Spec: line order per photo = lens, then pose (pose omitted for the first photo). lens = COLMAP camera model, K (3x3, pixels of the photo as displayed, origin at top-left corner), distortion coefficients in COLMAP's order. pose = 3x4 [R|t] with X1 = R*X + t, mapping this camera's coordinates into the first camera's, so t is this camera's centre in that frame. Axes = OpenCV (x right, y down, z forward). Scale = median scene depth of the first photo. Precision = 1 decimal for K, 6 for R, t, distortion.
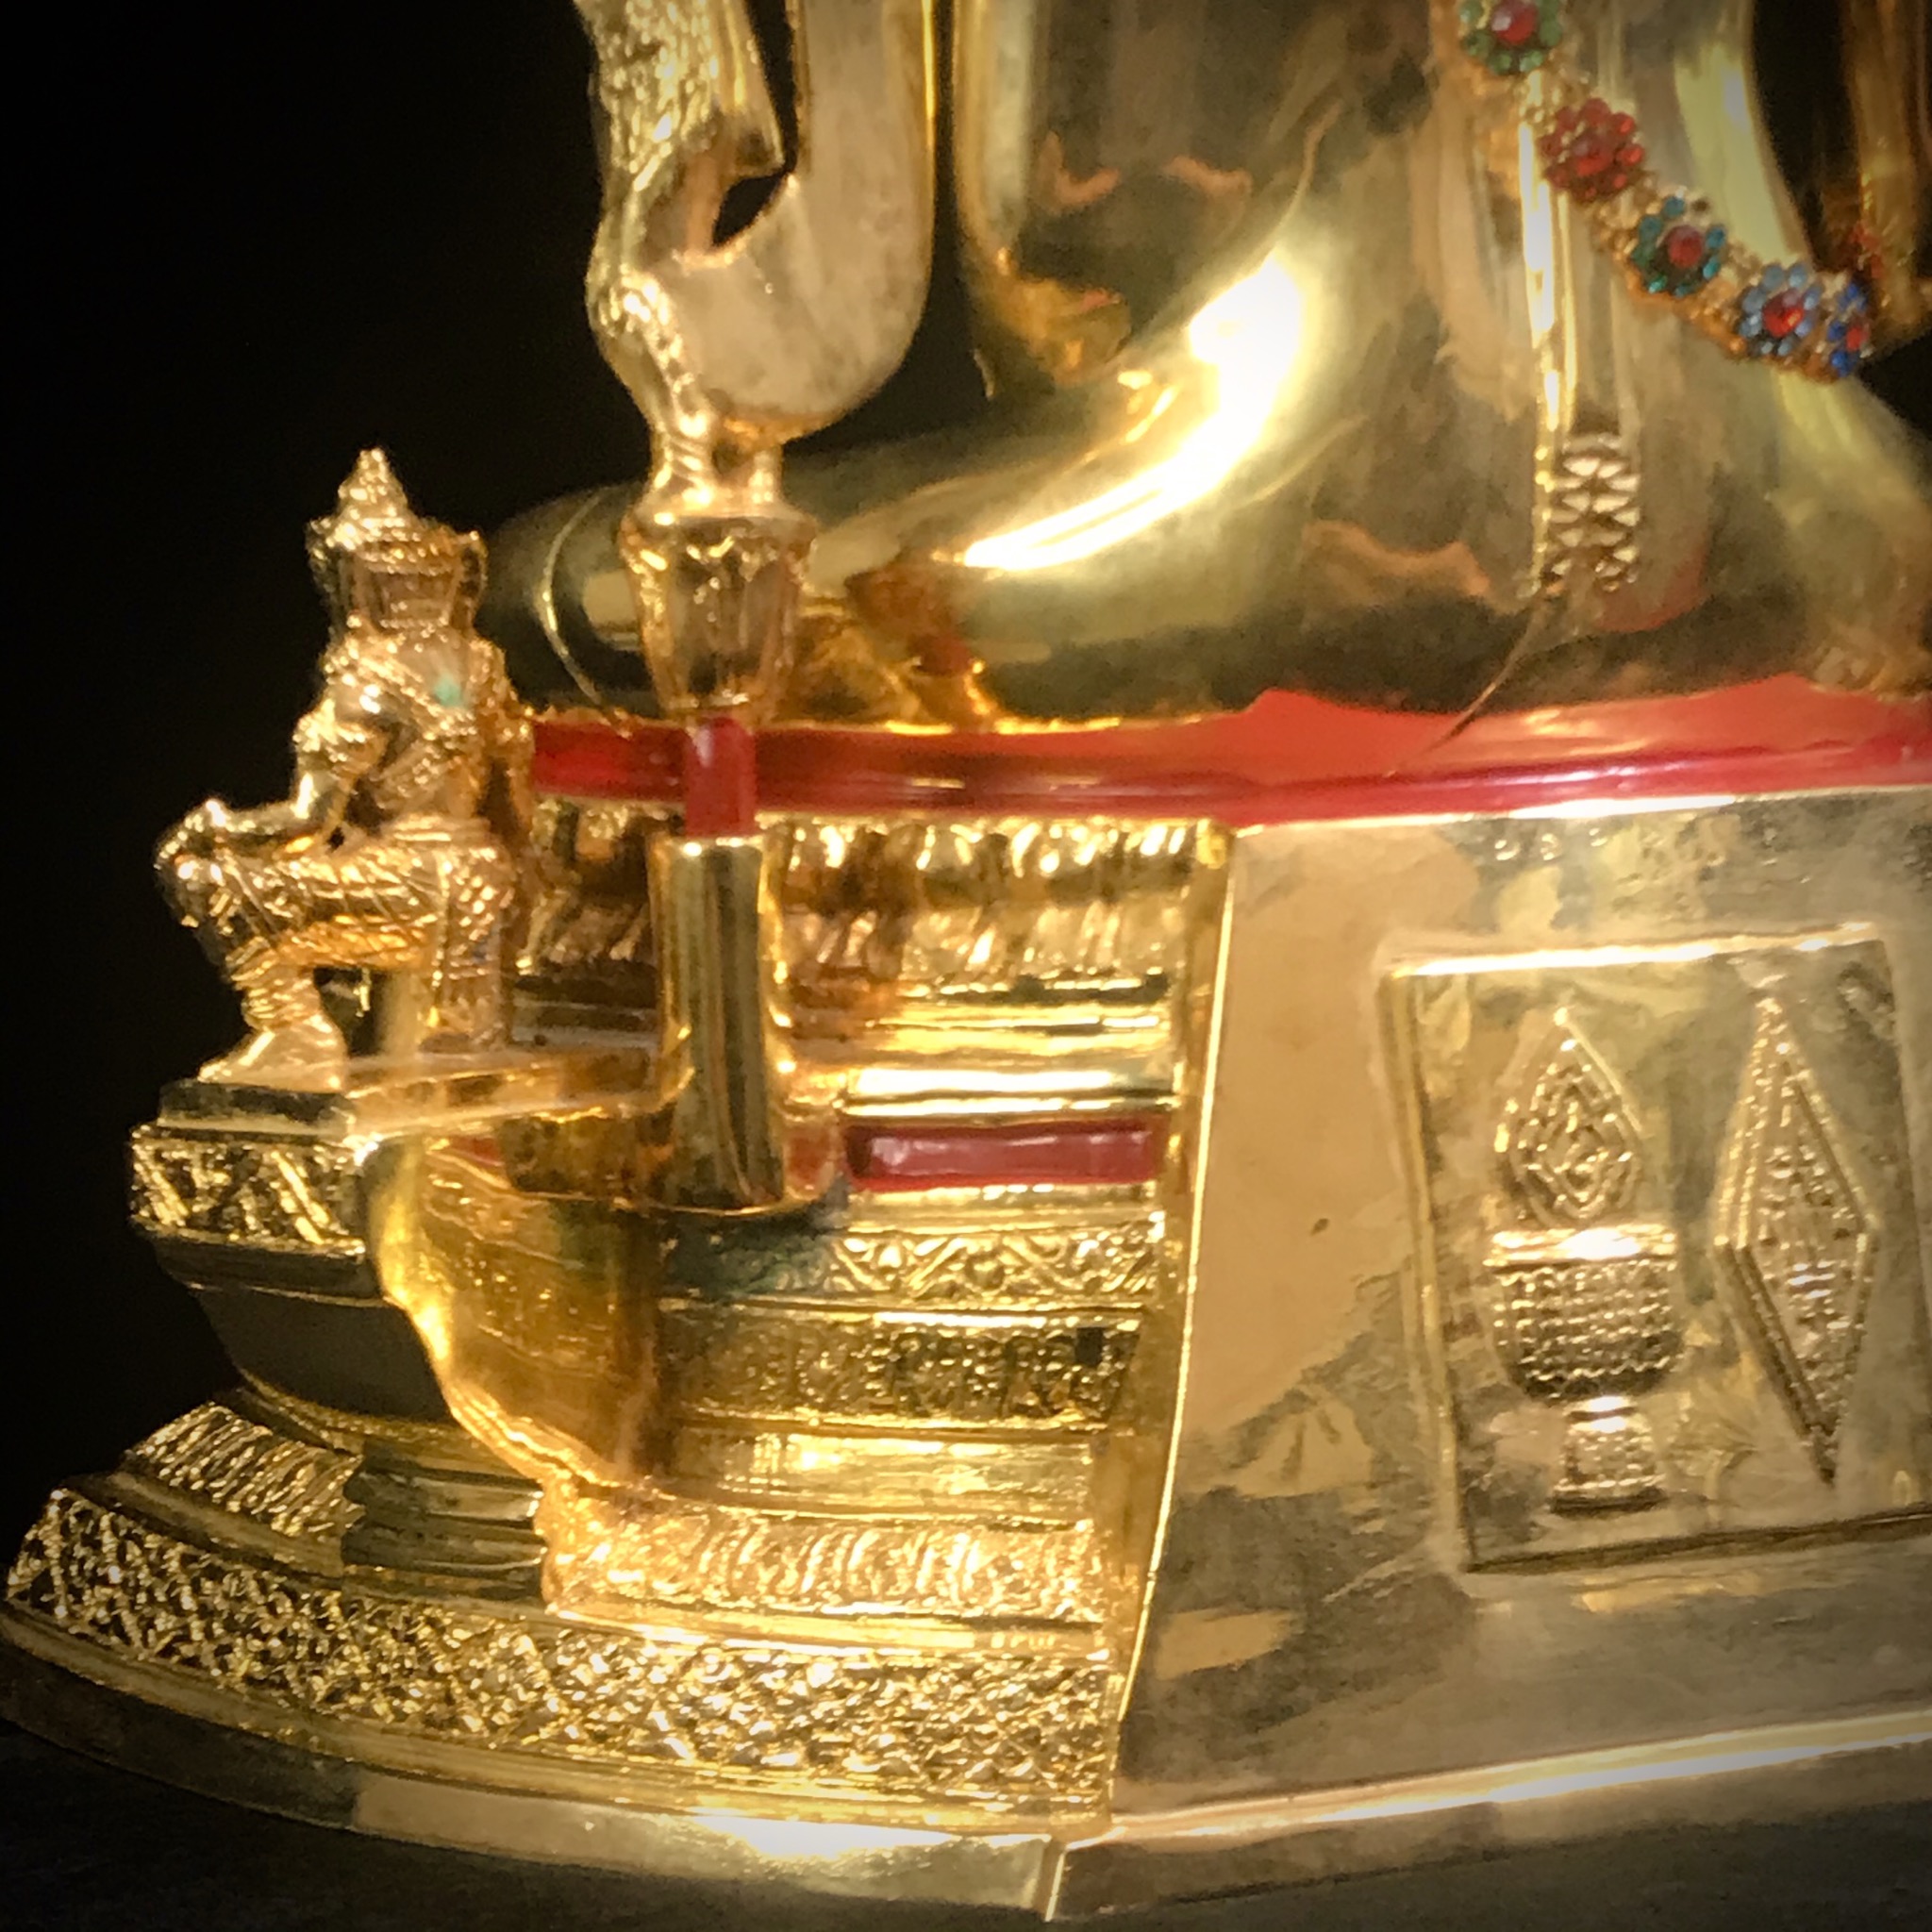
lens RADIAL K [[4243.6, 0, 939.9], [0, 4243.6, 994.2], [0, 0, 1]] dist [0.193650, -0.735581]
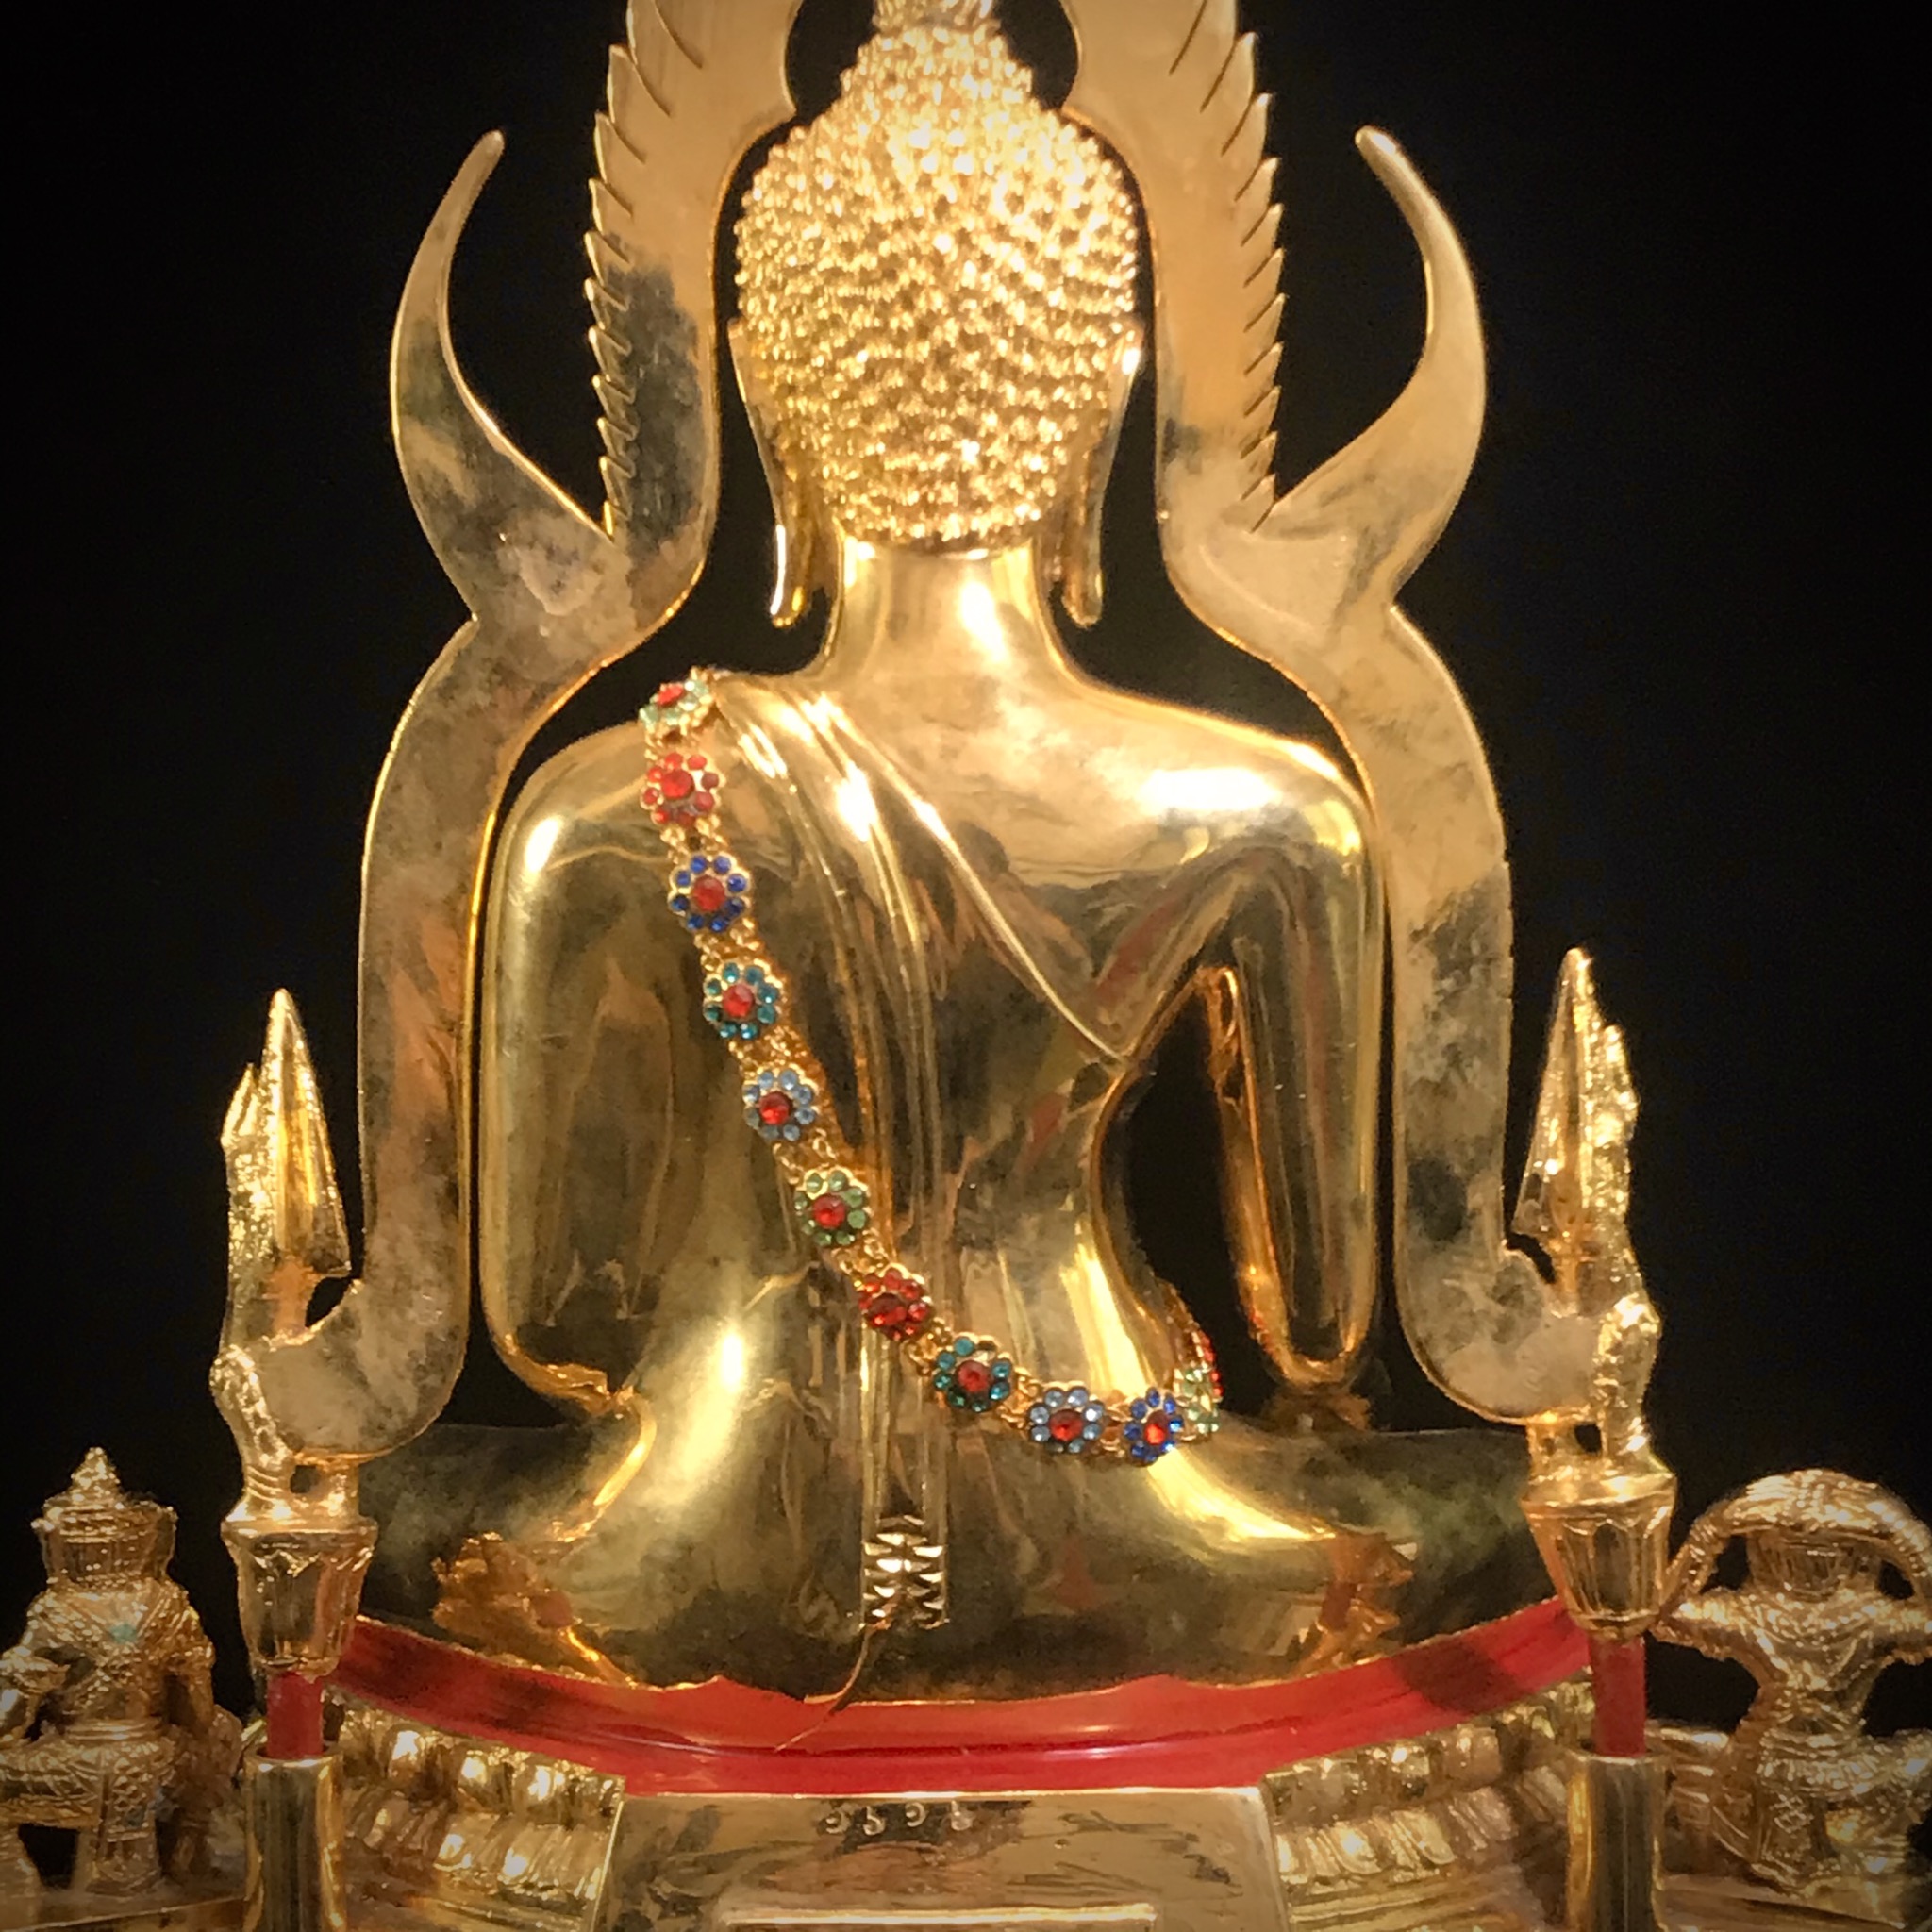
lens RADIAL K [[4243.6, 0, 939.9], [0, 4243.6, 994.2], [0, 0, 1]] dist [0.193650, -0.735581]
pose [[0.941377, 0.041564, -0.334785, 0.591645], [-0.059407, 0.997297, -0.043231, -0.233532], [0.332083, 0.060585, 0.941302, -0.228564]]
